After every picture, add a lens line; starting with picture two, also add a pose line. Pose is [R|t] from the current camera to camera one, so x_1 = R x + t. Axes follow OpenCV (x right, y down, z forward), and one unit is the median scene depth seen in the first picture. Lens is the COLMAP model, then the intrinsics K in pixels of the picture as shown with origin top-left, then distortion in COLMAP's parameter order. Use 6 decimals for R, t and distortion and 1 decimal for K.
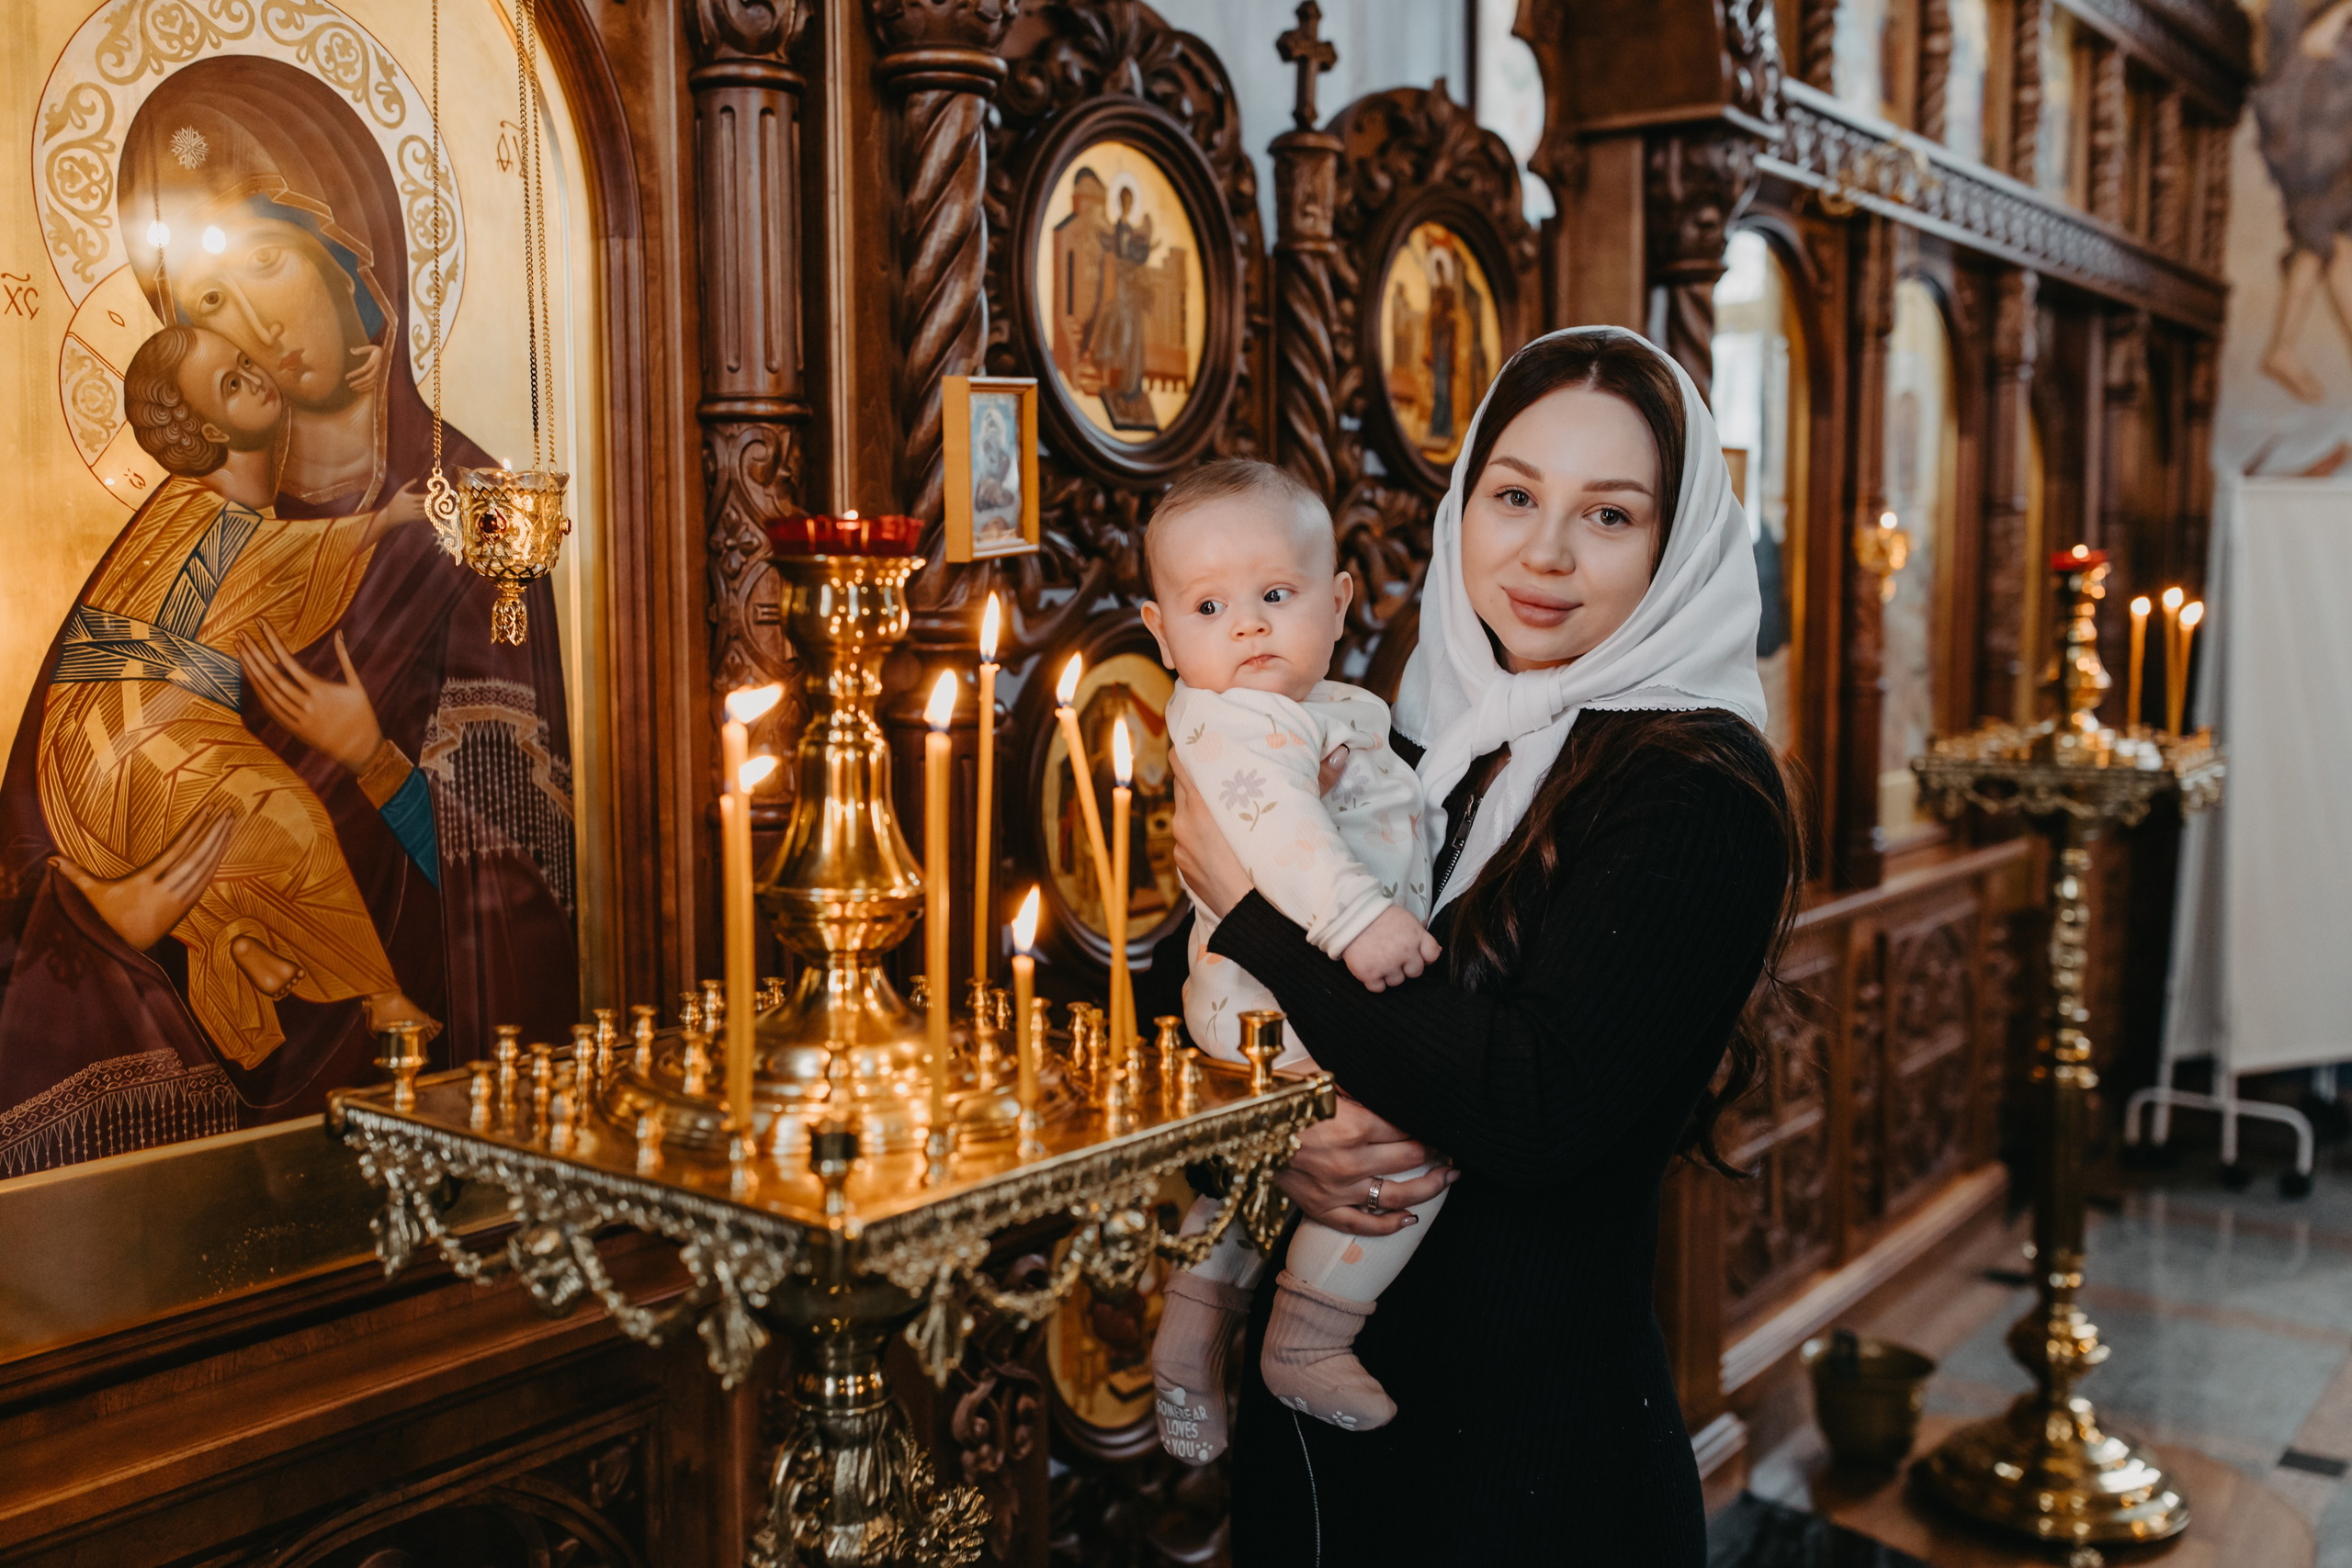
lens RADIAL K [[2247.4, 0, 1169.5], [0, 2247.4, 780.0], [0, 0, 1]] dist [0.006170, -0.005171]
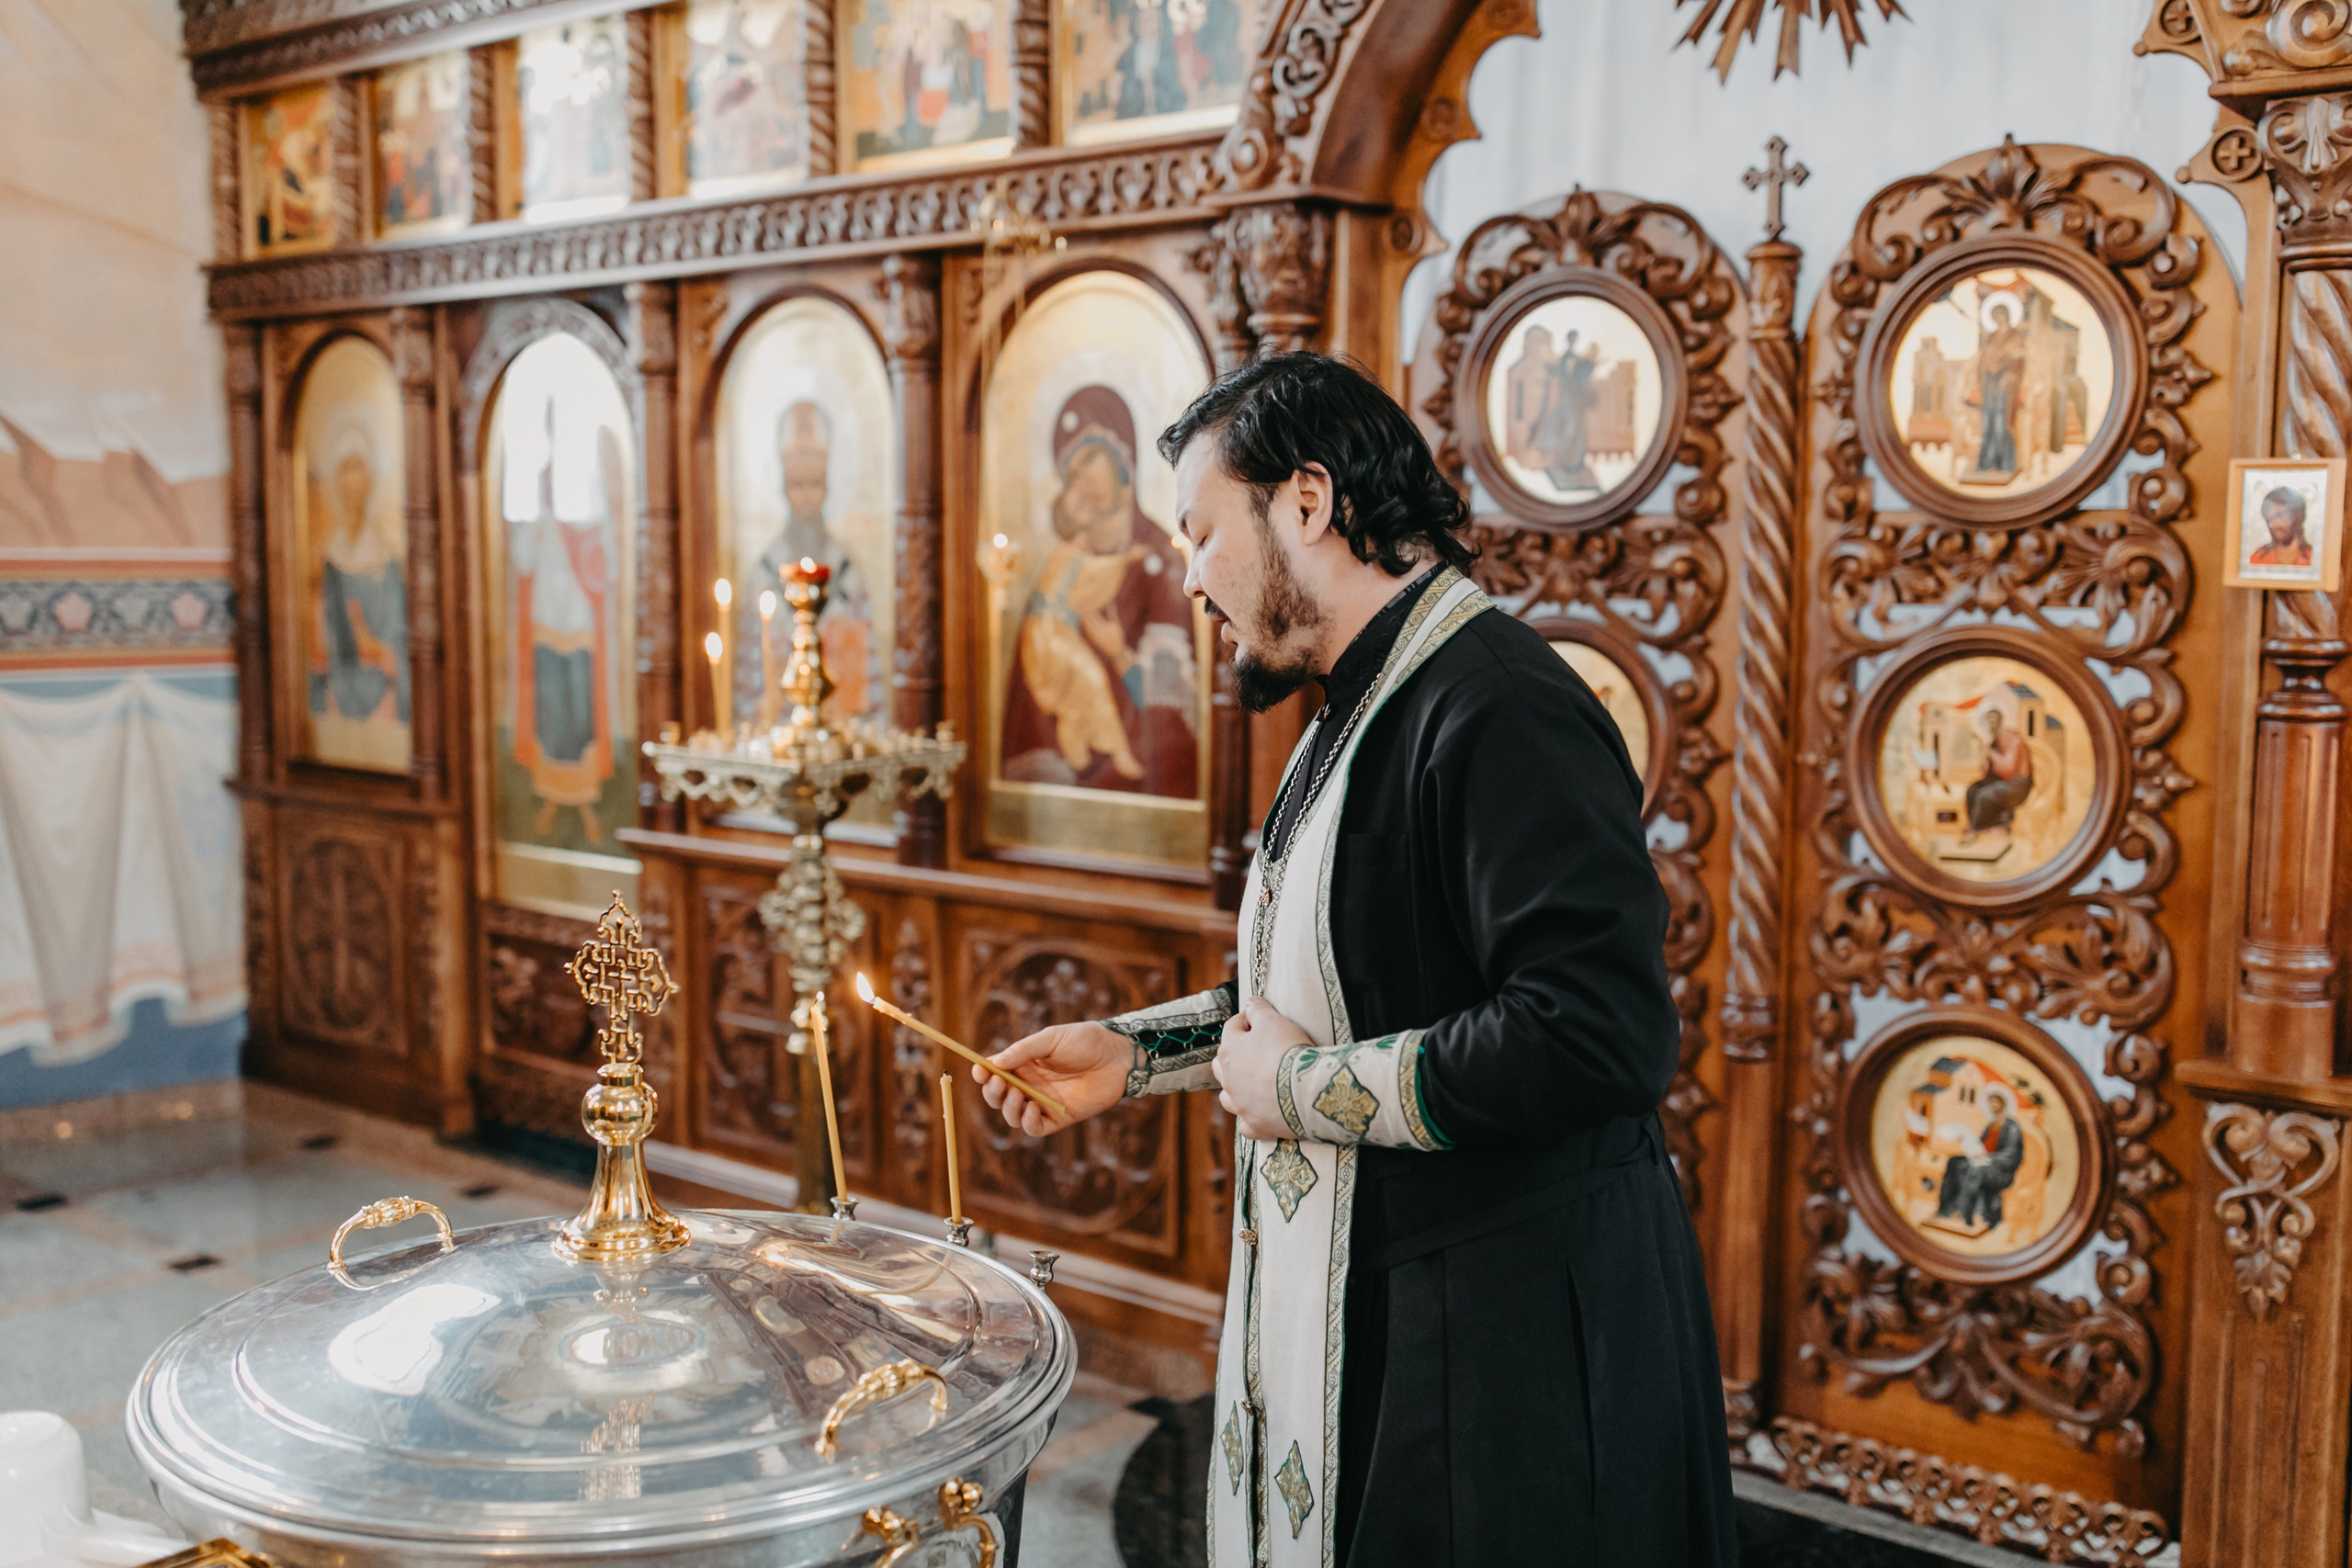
lens RADIAL K [[2350.5, 0, 1176.0], [0, 2350.5, 784.0], [0, 0, 1]] dist [0.008528, -0.009298]
pose [[-0.062980, 0.103513, -0.992632, 2.041525], [-0.100496, 0.988894, 0.109499, -0.144776], [0.992942, 0.106652, -0.051878, 1.115748]]
